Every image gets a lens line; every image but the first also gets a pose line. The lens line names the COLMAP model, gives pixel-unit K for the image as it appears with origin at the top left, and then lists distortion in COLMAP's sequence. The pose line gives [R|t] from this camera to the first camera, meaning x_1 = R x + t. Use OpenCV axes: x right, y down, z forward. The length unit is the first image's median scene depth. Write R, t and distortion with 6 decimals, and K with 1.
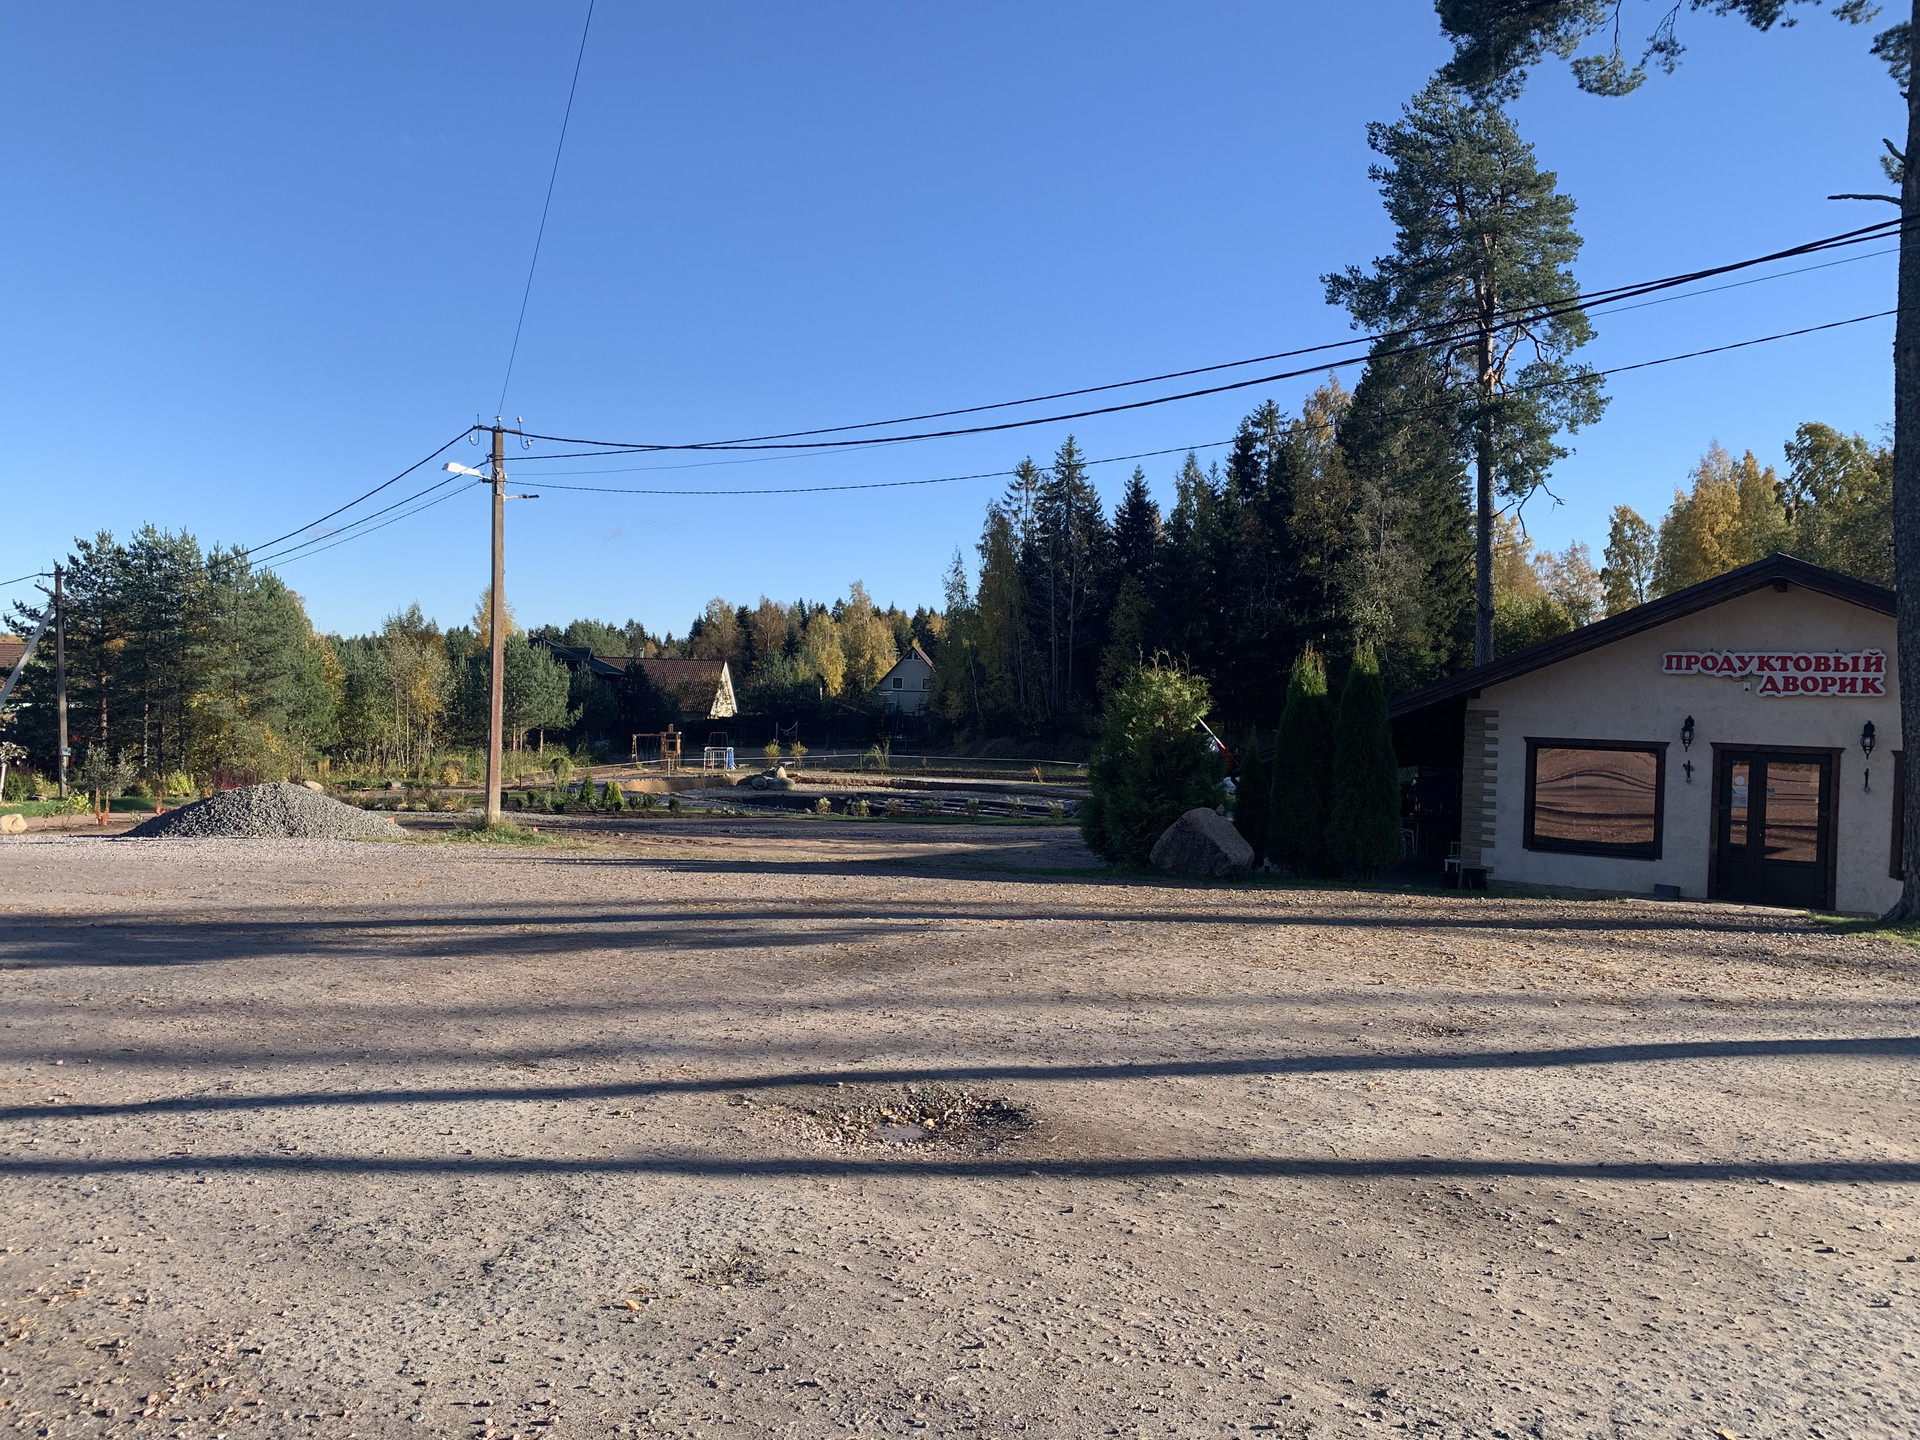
lens RADIAL K [[1481.9, 0, 951.6], [0, 1481.9, 720.1], [0, 0, 1]] dist [0.025660, -0.030020]
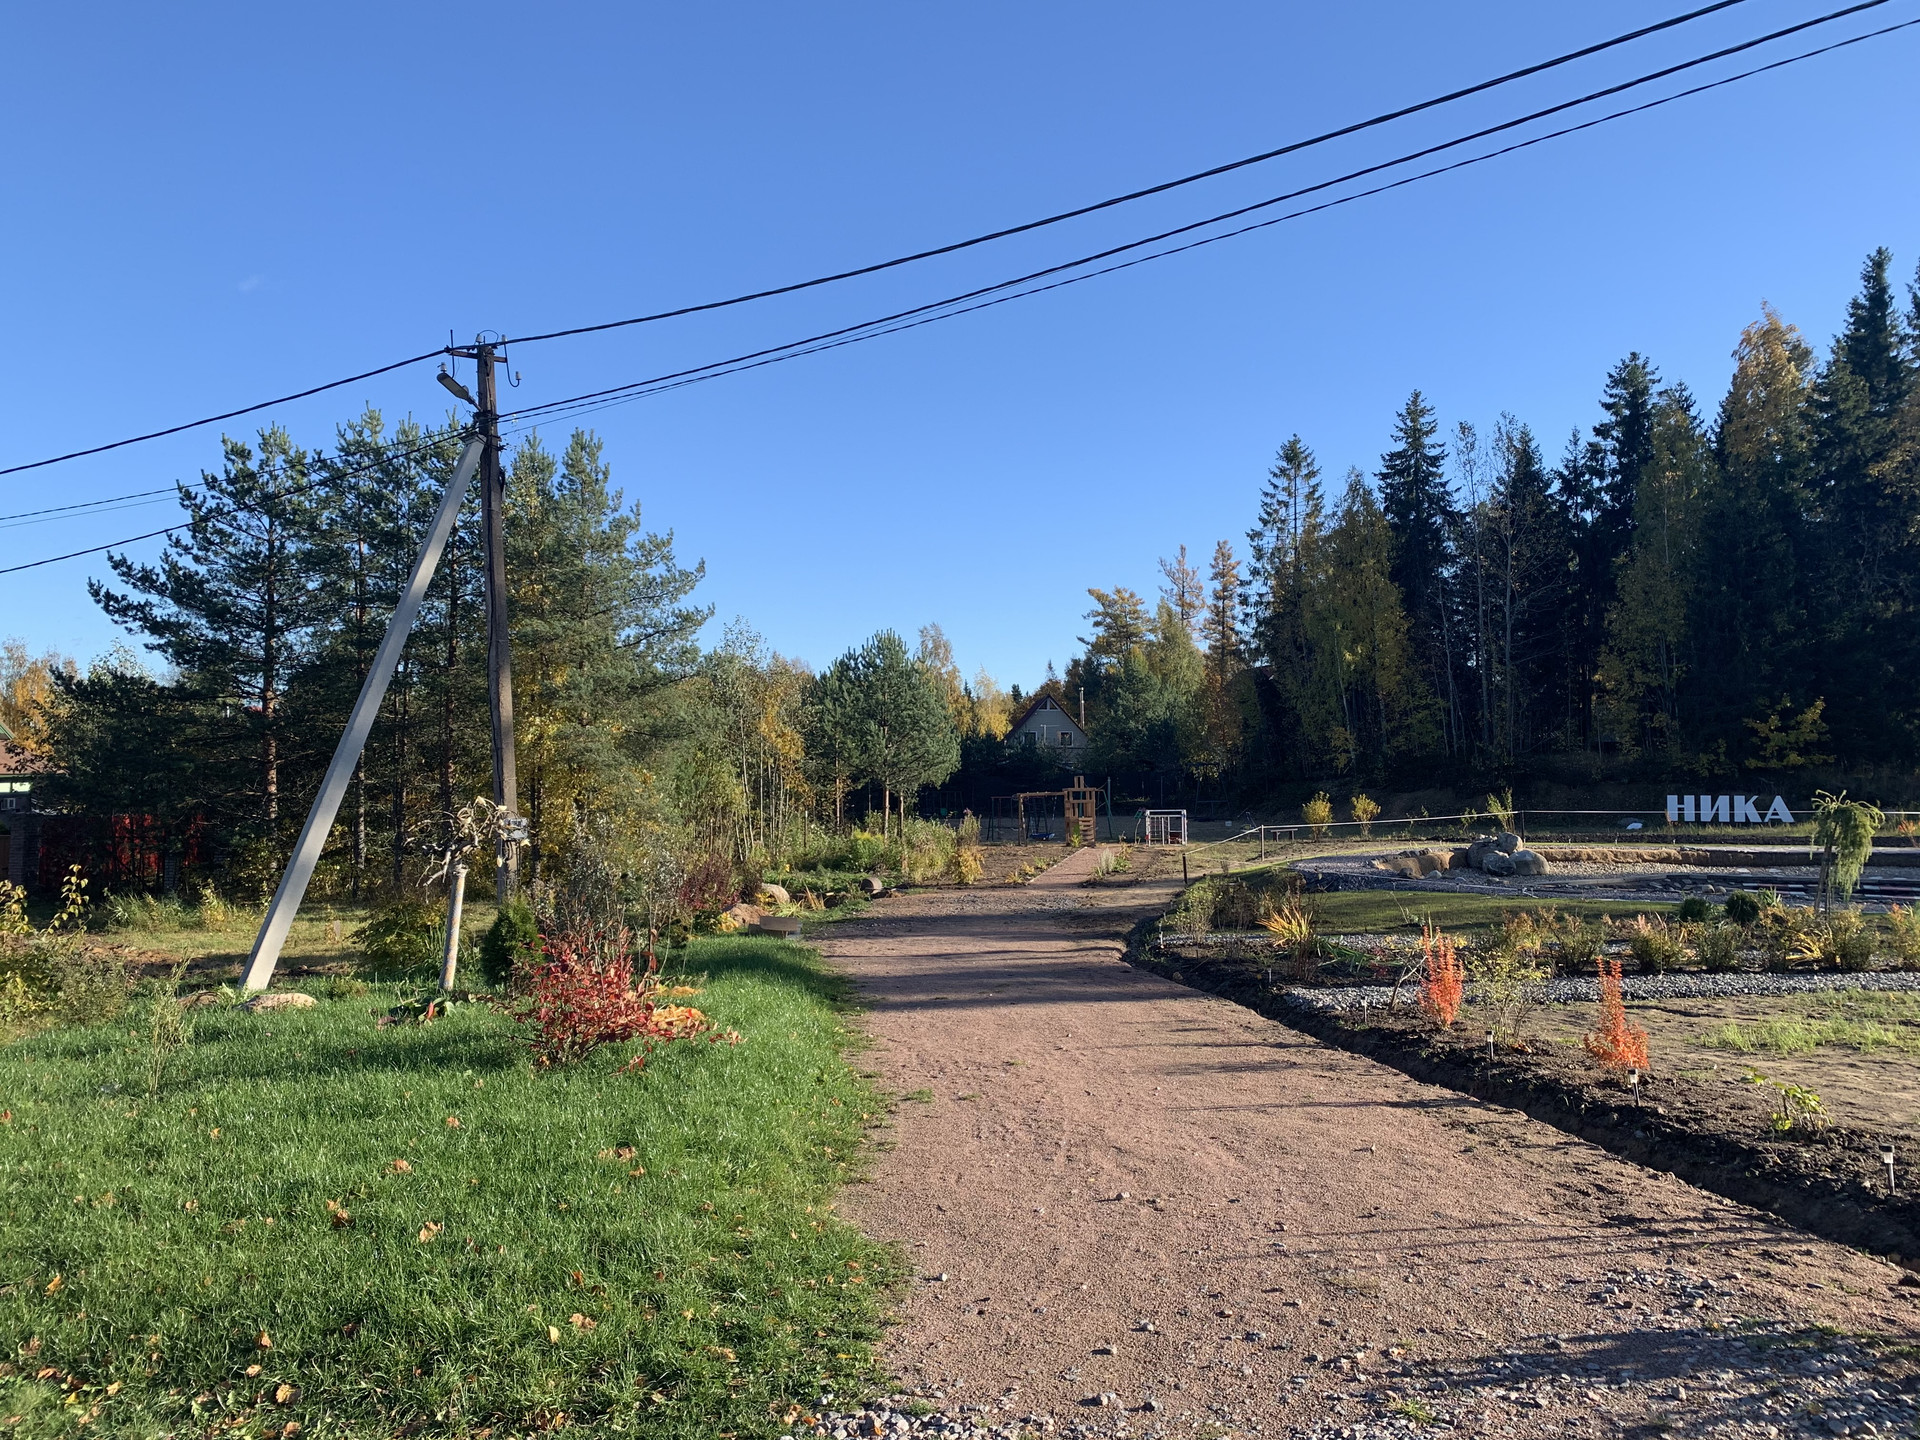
lens RADIAL K [[1481.9, 0, 944.1], [0, 1481.9, 717.5], [0, 0, 1]] dist [0.025660, -0.030020]
pose [[0.996045, -0.022585, 0.085927, -0.329290], [0.027021, 0.998343, -0.050815, 0.009028], [-0.084636, 0.052935, 0.995005, 0.396115]]
